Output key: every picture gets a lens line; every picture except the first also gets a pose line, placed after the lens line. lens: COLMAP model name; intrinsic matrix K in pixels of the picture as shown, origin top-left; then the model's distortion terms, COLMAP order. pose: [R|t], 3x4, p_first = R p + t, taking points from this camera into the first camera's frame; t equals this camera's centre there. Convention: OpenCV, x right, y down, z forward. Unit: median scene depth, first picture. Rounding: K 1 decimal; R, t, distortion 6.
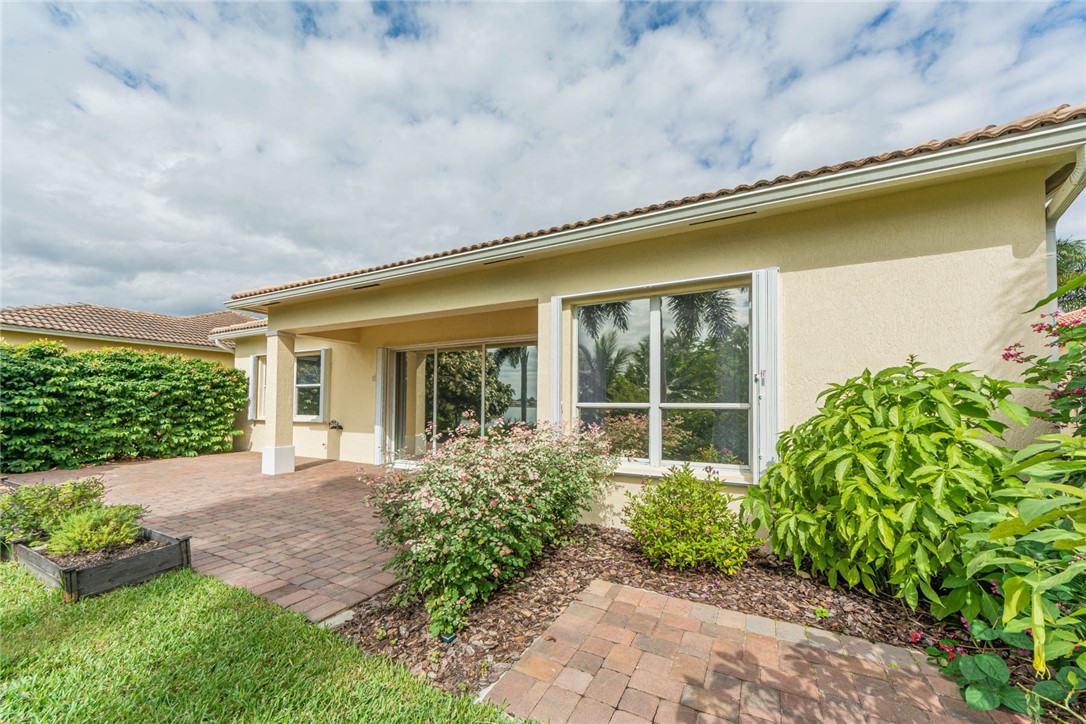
lens RADIAL K [[414.4, 0, 543.0], [0, 414.4, 362.0], [0, 0, 1]] dist [0.000029, -0.000057]
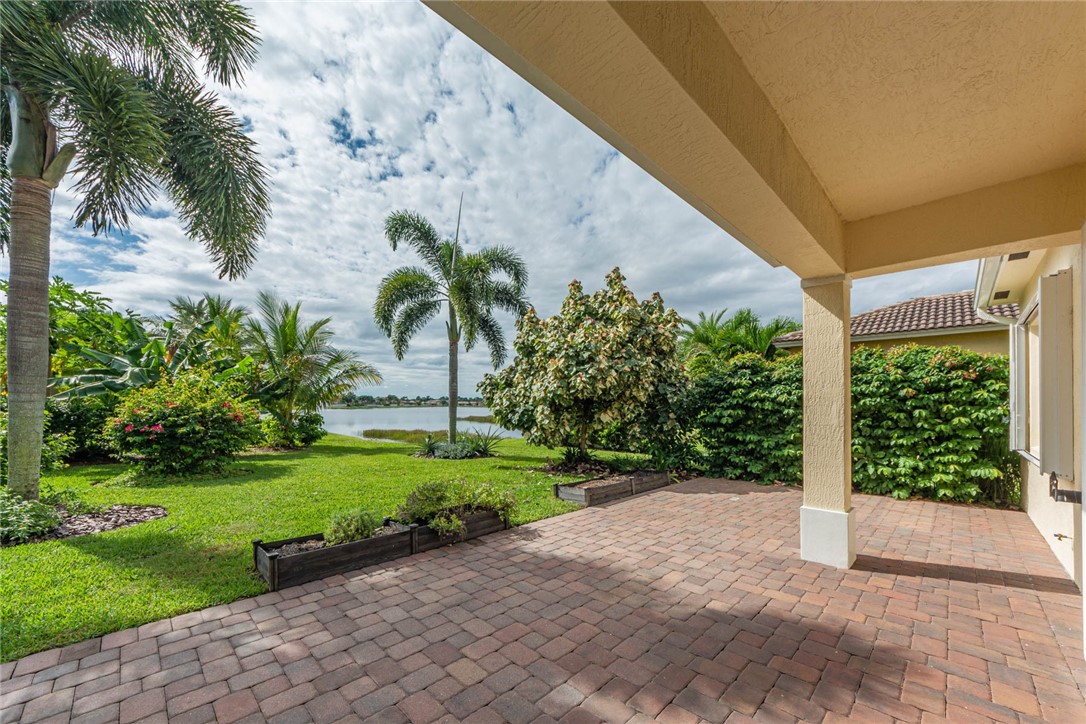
lens RADIAL K [[437.5, 0, 541.0], [0, 437.5, 406.8], [0, 0, 1]] dist [-0.001061, -0.000151]
pose [[-0.297911, -0.004707, -0.954582, -0.022712], [0.088575, 0.995537, -0.032552, 0.056428], [0.950475, -0.094250, -0.296165, 0.671648]]
